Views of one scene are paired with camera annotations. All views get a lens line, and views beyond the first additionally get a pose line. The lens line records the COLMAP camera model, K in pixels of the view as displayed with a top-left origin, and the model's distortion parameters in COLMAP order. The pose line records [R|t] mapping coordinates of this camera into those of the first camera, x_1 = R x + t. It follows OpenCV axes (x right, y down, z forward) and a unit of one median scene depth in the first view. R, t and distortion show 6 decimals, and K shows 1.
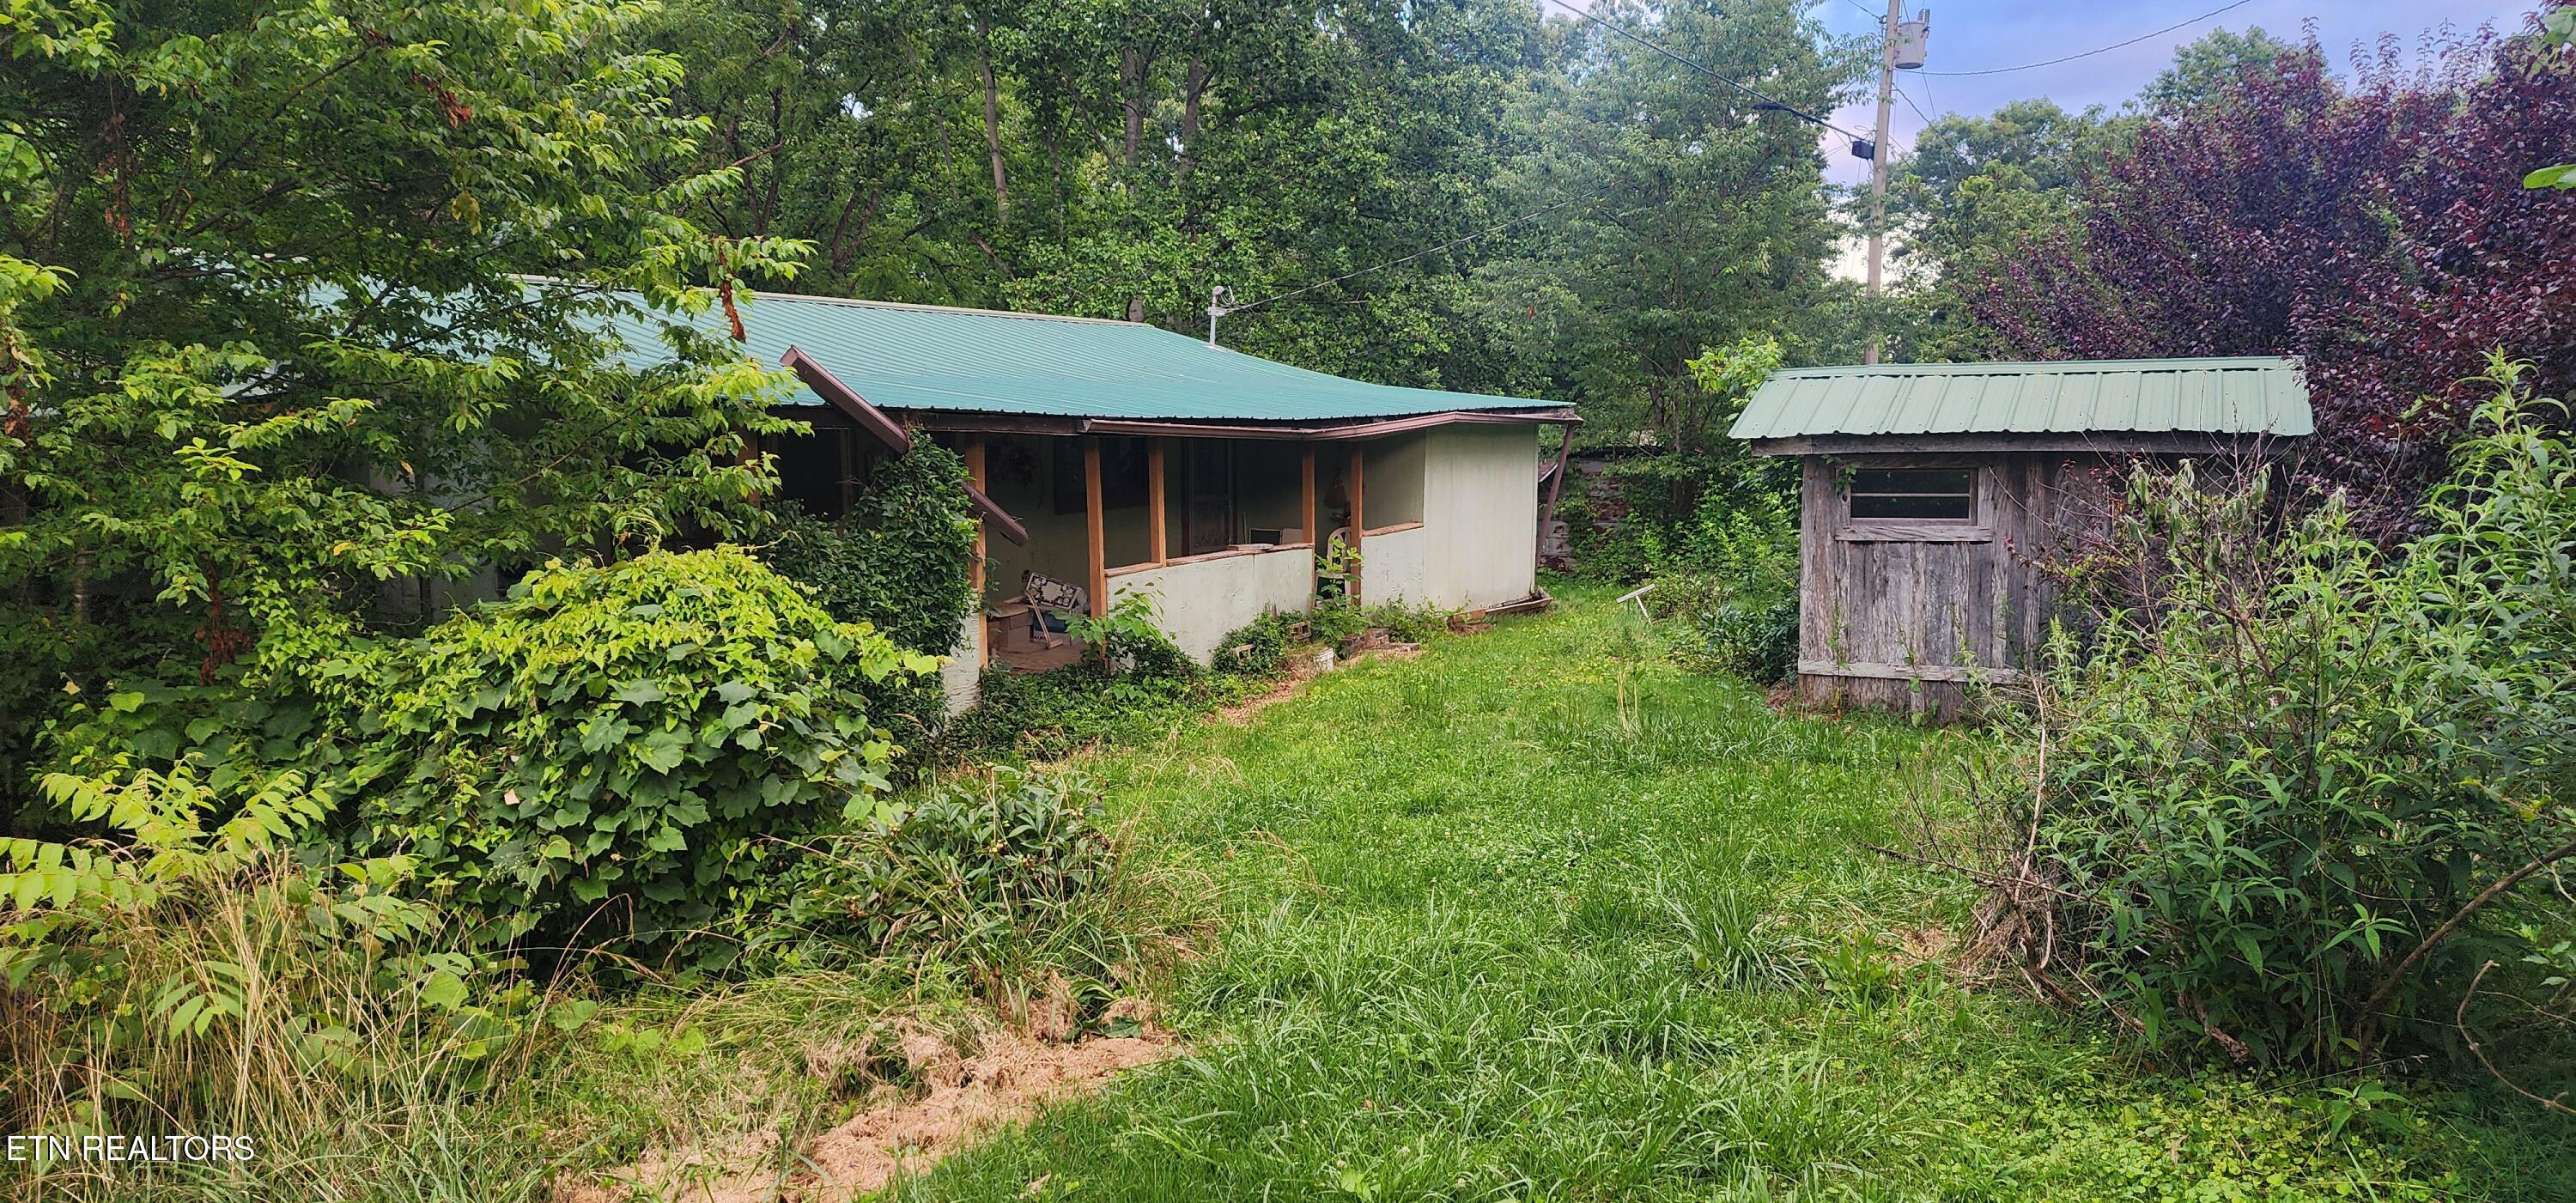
lens RADIAL K [[1665.9, 0, 1351.5], [0, 1665.9, 634.5], [0, 0, 1]] dist [0.064006, -0.060684]
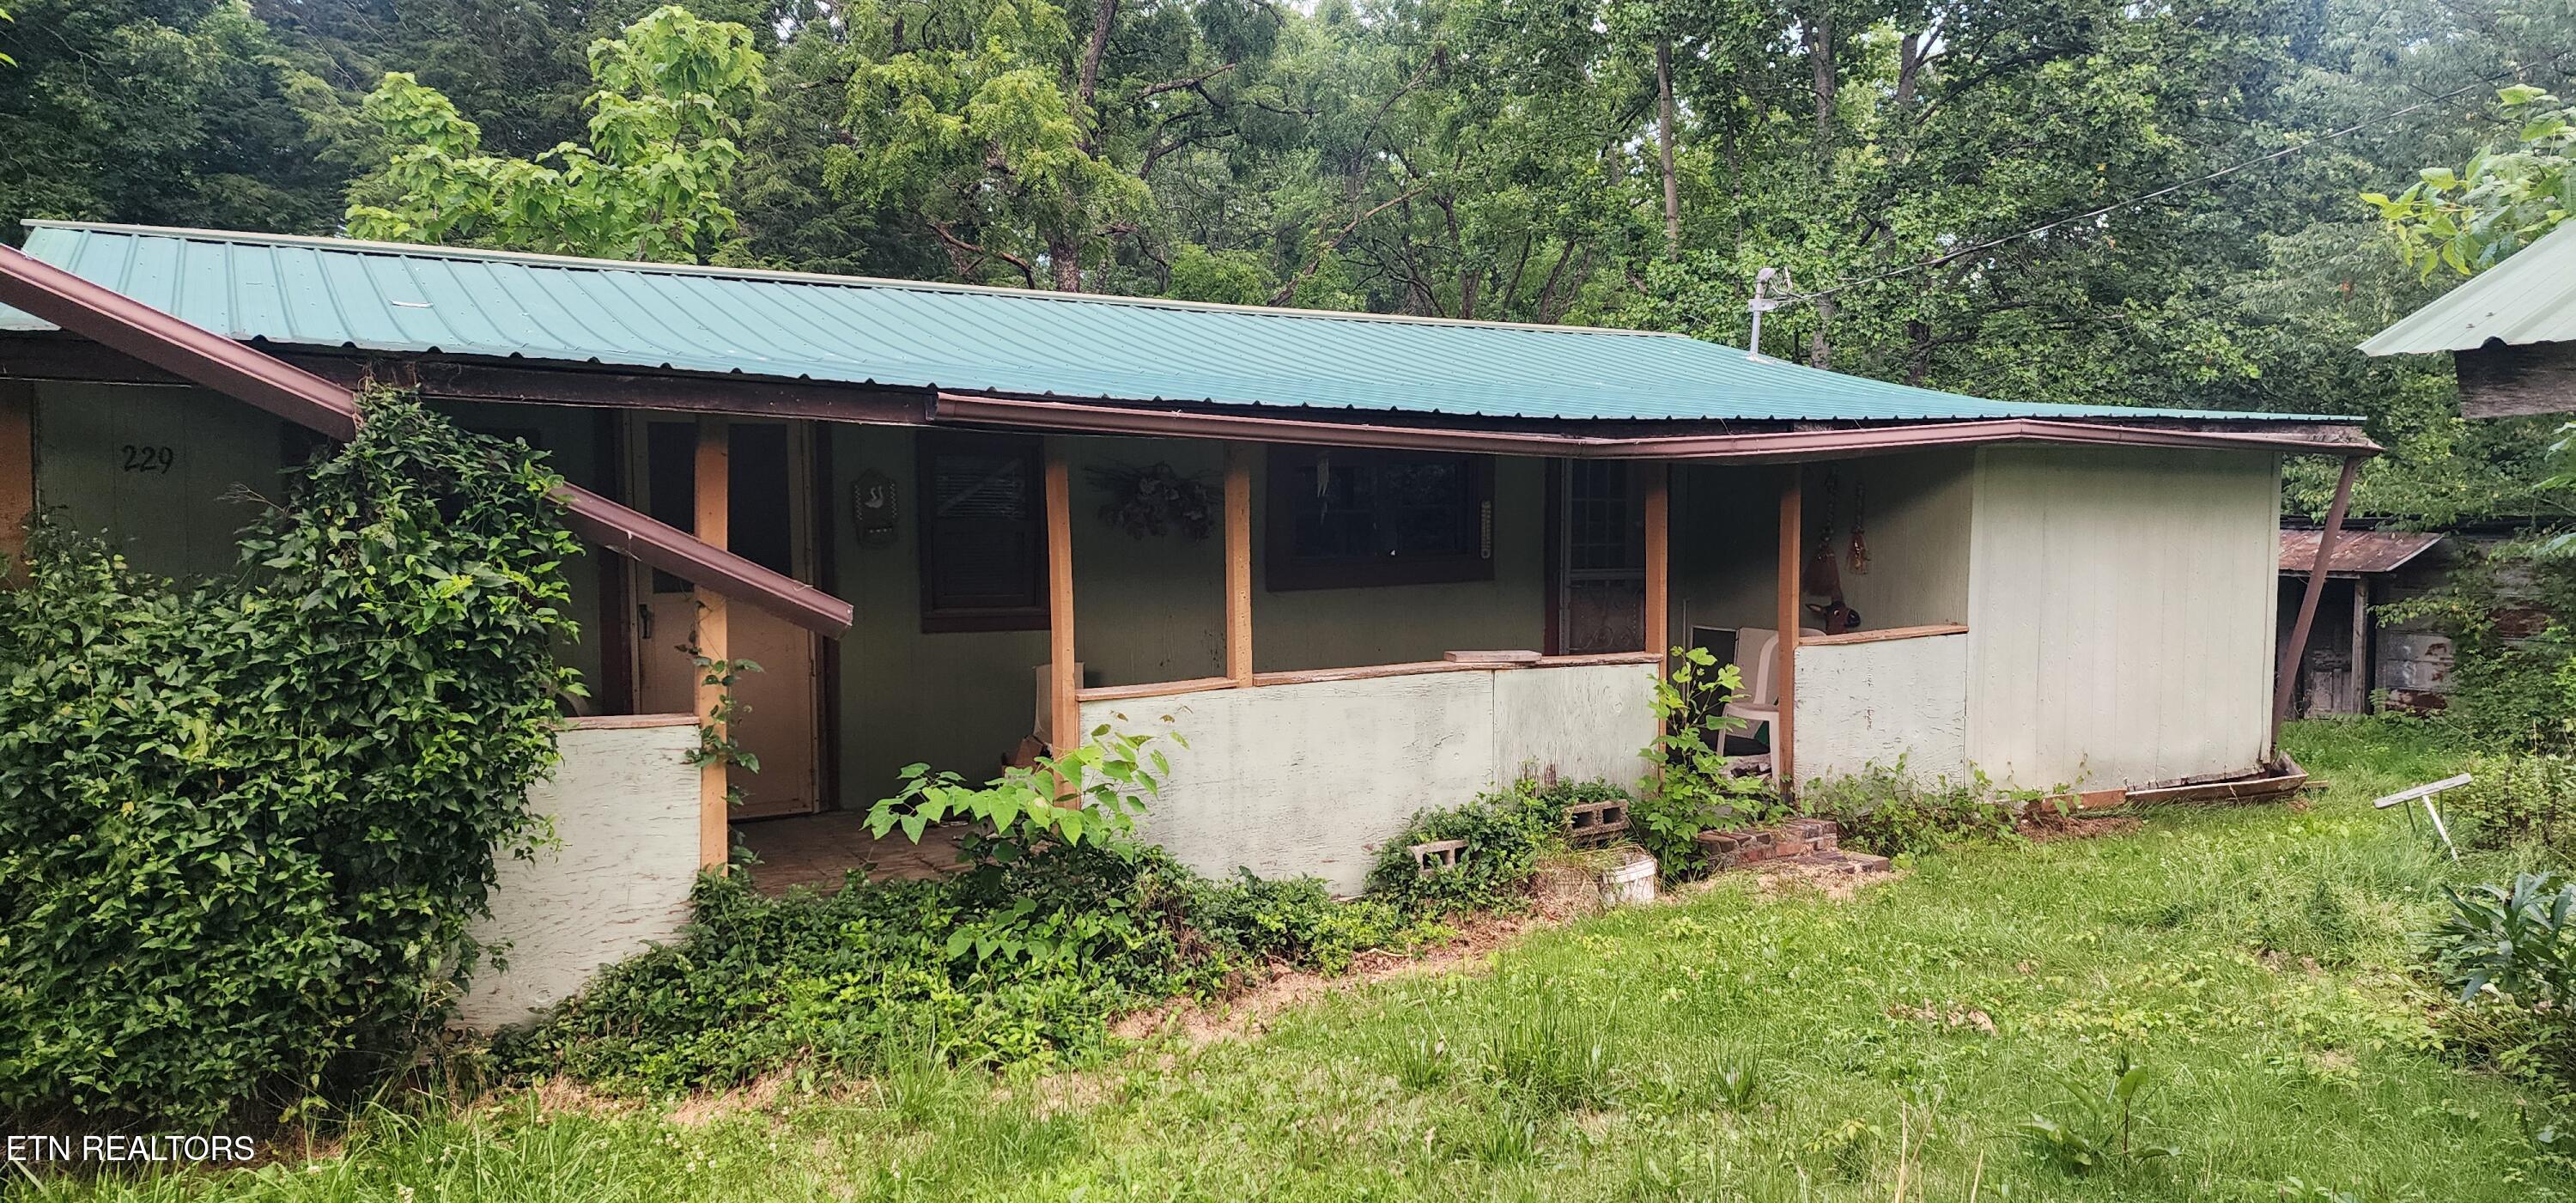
lens RADIAL K [[1757.0, 0, 1239.0], [0, 1757.0, 595.1], [0, 0, 1]] dist [0.065946, -0.073188]
pose [[0.866989, 0.024828, -0.497709, 0.263563], [-0.063450, 0.996129, -0.060836, -0.056546], [0.494272, 0.084323, 0.865208, 0.807150]]
